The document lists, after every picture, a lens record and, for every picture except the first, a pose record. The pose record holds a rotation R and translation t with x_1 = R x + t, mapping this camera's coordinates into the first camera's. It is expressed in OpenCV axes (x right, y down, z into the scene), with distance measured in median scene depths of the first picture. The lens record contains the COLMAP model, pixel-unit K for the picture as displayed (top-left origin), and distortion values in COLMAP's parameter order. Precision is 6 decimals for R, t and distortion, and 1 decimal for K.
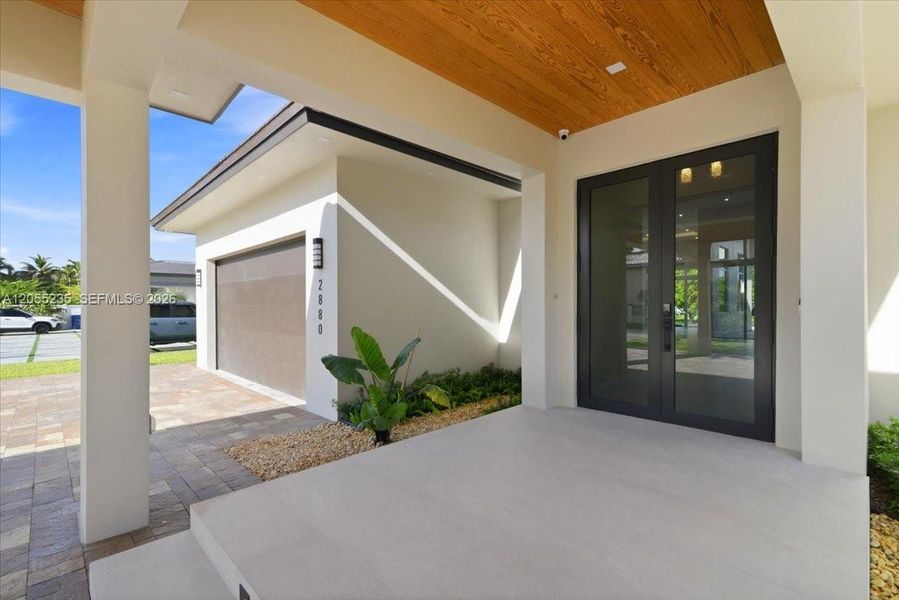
lens RADIAL K [[405.9, 0, 450.0], [0, 405.9, 295.4], [0, 0, 1]] dist [0.003702, 0.000288]
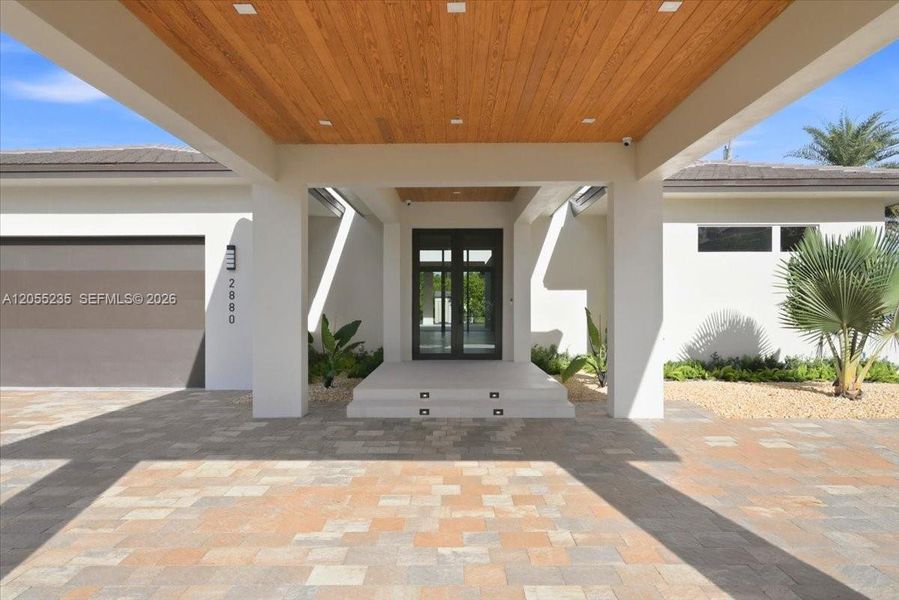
lens RADIAL K [[569.5, 0, 449.5], [0, 569.5, 300.0], [0, 0, 1]] dist [0.005545, 0.000676]
pose [[0.704259, 0.012129, 0.709840, -1.084321], [-0.020095, 0.999794, 0.002855, 0.006544], [-0.709659, -0.016275, 0.704357, -0.683601]]
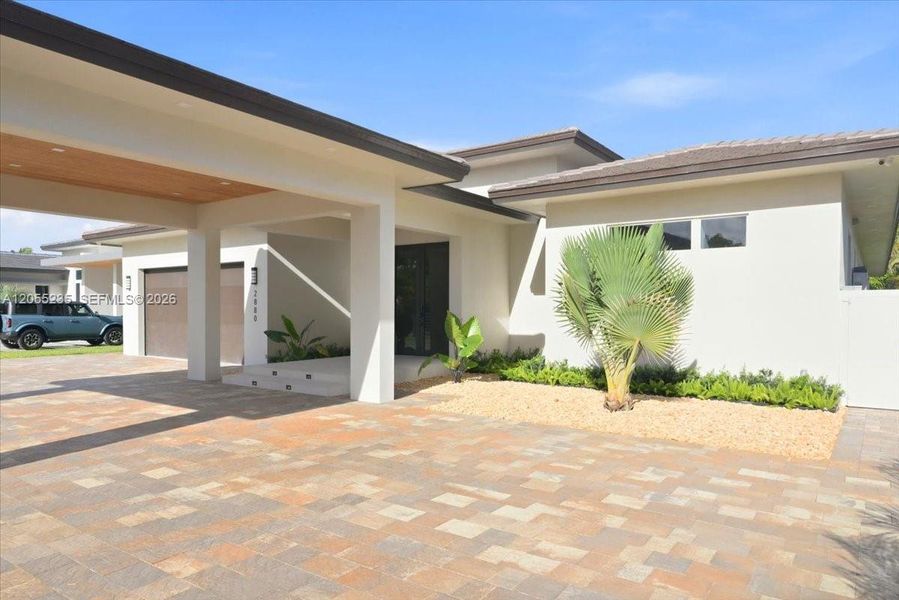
lens RADIAL K [[595.6, 0, 450.0], [0, 595.6, 320.0], [0, 0, 1]] dist [-0.004171, -0.000409]
pose [[0.984281, 0.005280, 0.176531, 0.059595], [-0.012648, 0.999094, 0.040635, -0.027209], [-0.176157, -0.042229, 0.983456, -1.730408]]
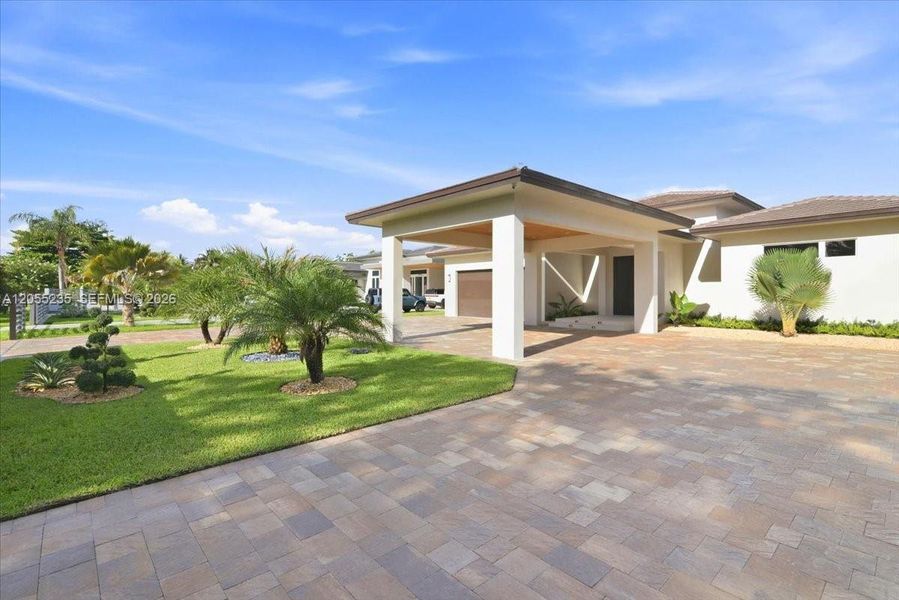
lens RADIAL K [[417.4, 0, 446.3], [0, 417.4, 304.4], [0, 0, 1]] dist [0.009788, 0.000315]
pose [[0.999210, 0.004881, -0.039450, -0.948582], [-0.002867, 0.998697, 0.050954, -0.025696], [0.039647, -0.050801, 0.997922, -2.592998]]
